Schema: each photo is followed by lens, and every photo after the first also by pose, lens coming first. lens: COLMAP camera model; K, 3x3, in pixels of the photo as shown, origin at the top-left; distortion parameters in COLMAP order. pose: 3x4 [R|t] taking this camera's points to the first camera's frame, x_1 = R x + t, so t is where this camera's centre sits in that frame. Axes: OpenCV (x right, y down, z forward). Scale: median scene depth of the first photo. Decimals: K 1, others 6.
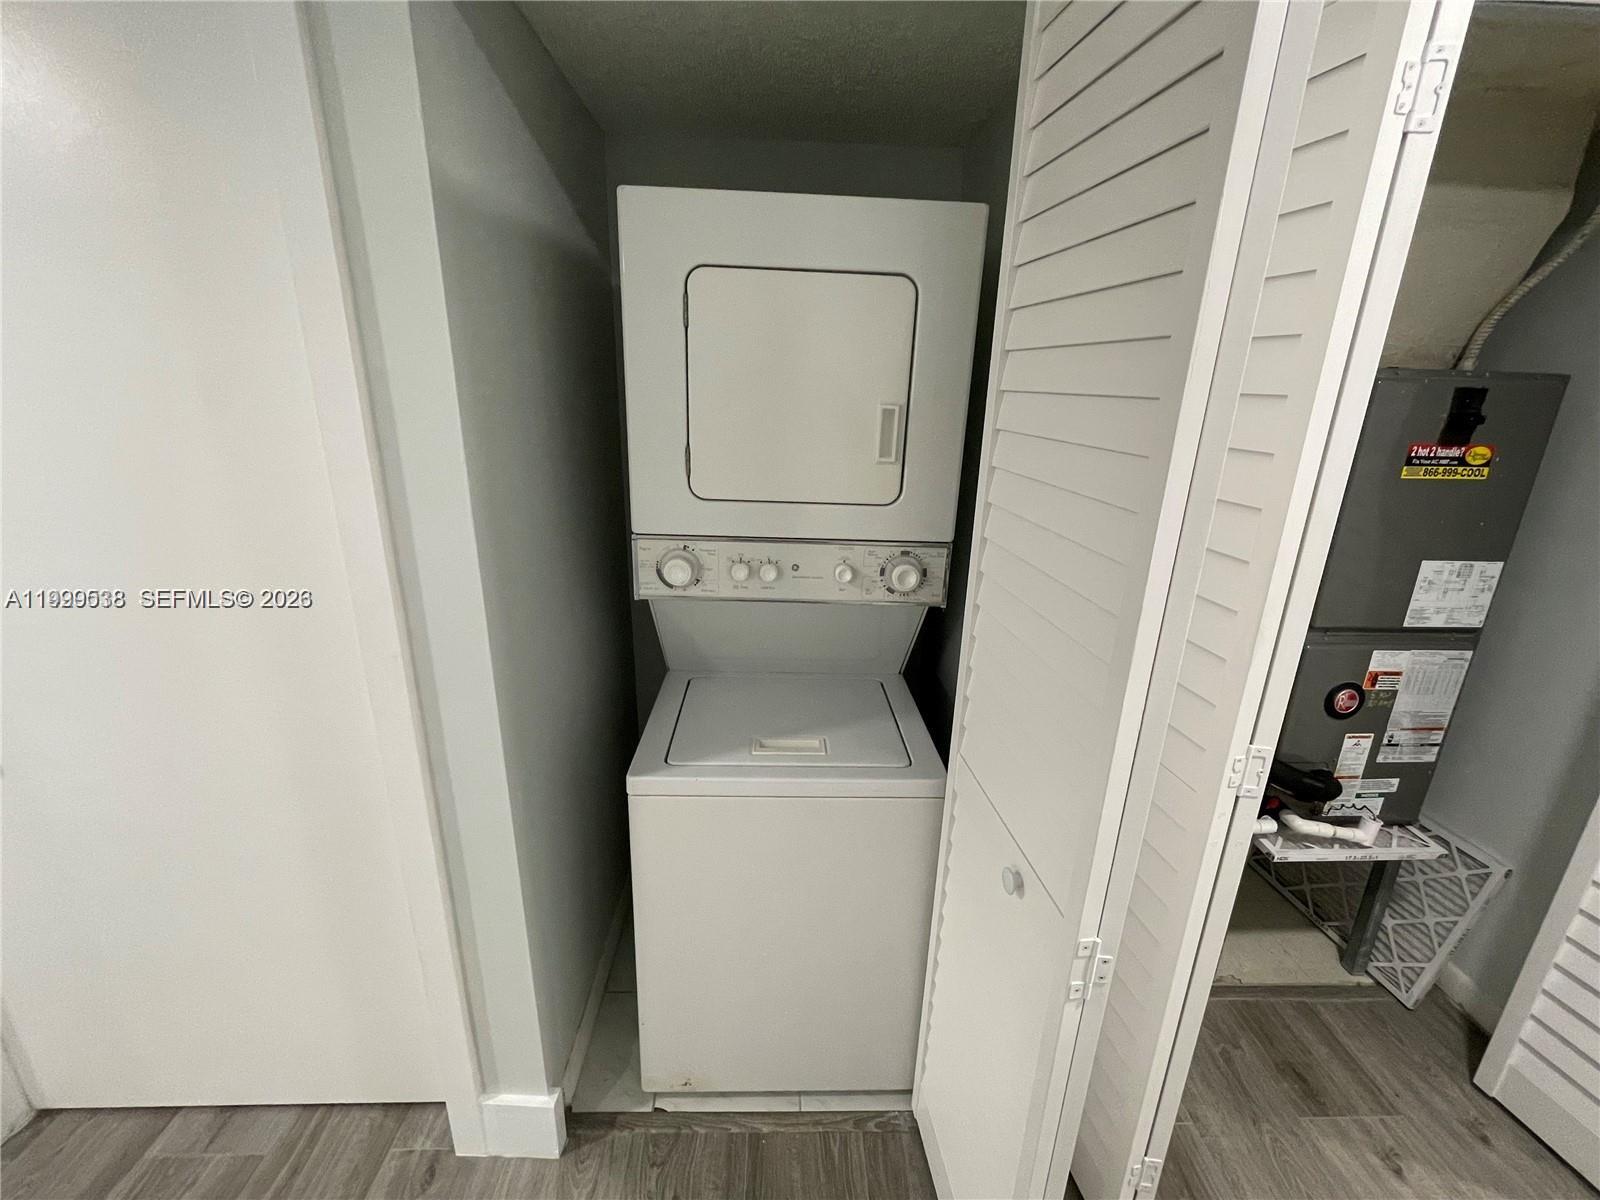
lens RADIAL K [[675.1, 0, 800.0], [0, 675.1, 600.0], [0, 0, 1]] dist [-0.005522, -0.000198]
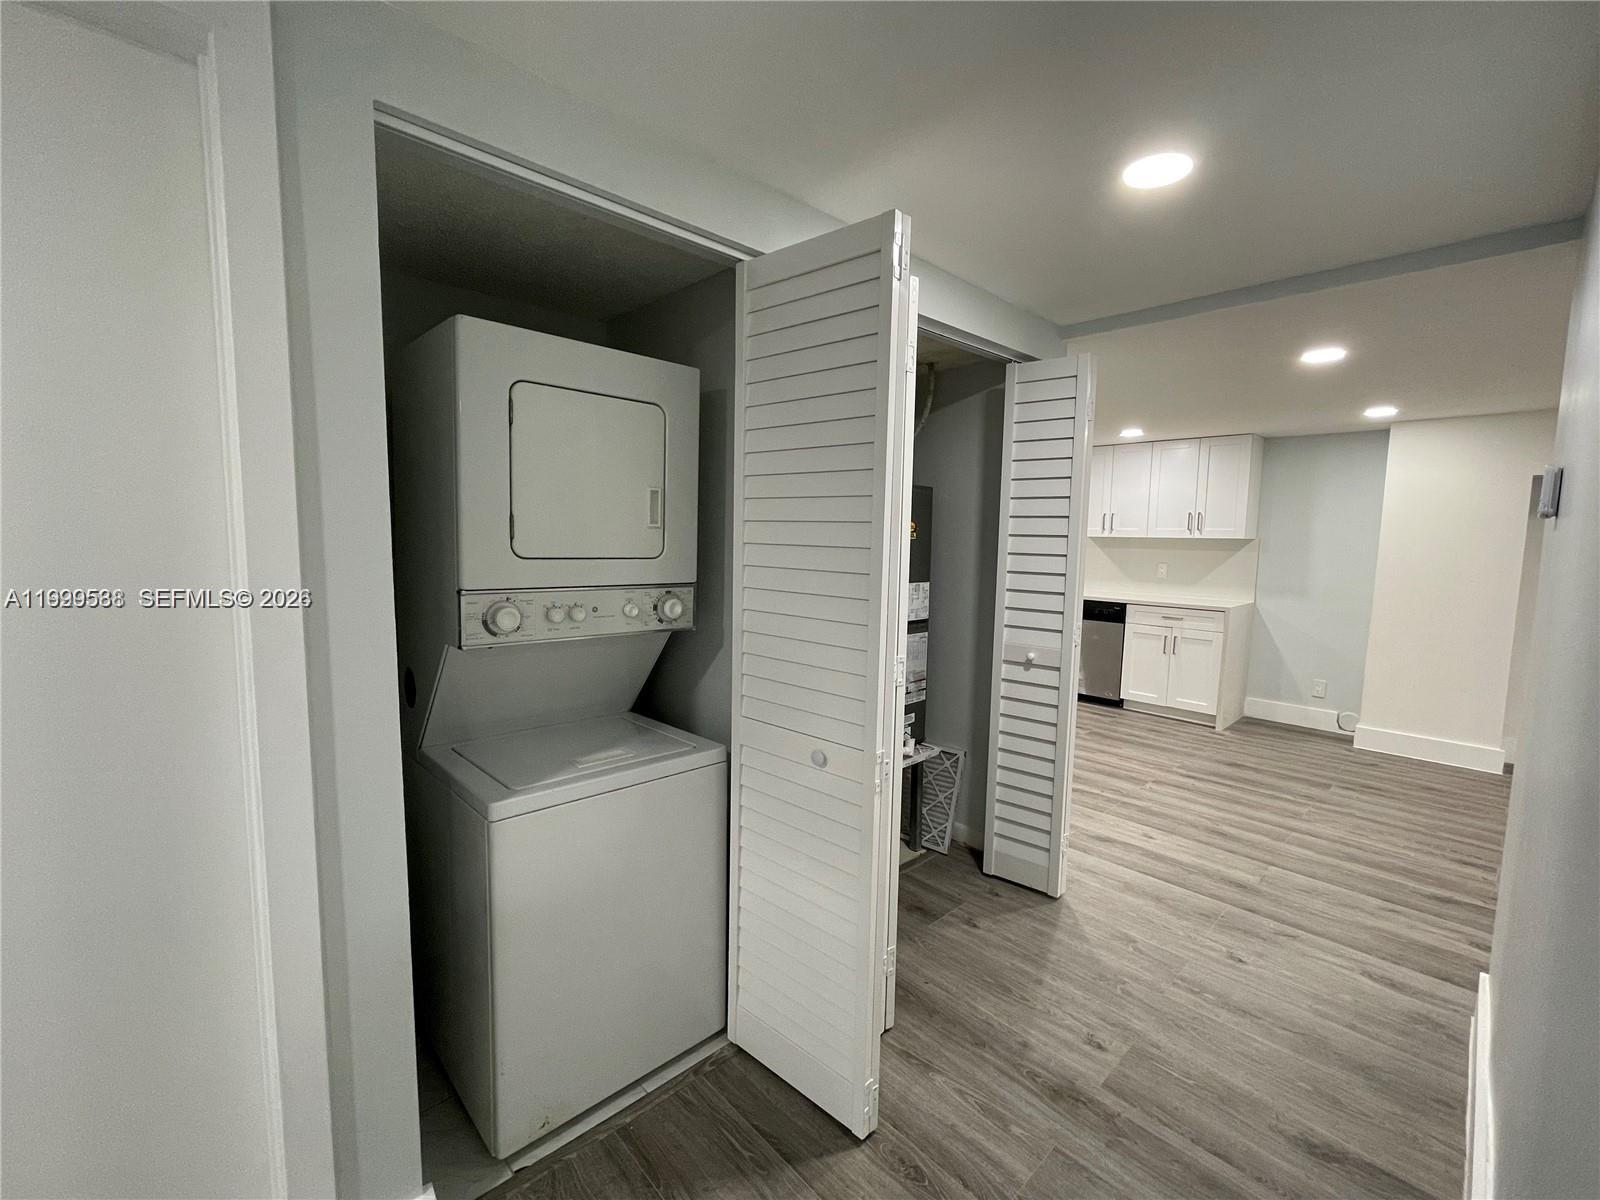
lens RADIAL K [[675.1, 0, 800.0], [0, 675.1, 600.0], [0, 0, 1]] dist [-0.005522, -0.000198]
pose [[0.749238, -0.077848, 0.657709, -0.509441], [0.201690, 0.972719, -0.114625, 0.146336], [-0.630843, 0.218535, 0.744500, -0.185596]]
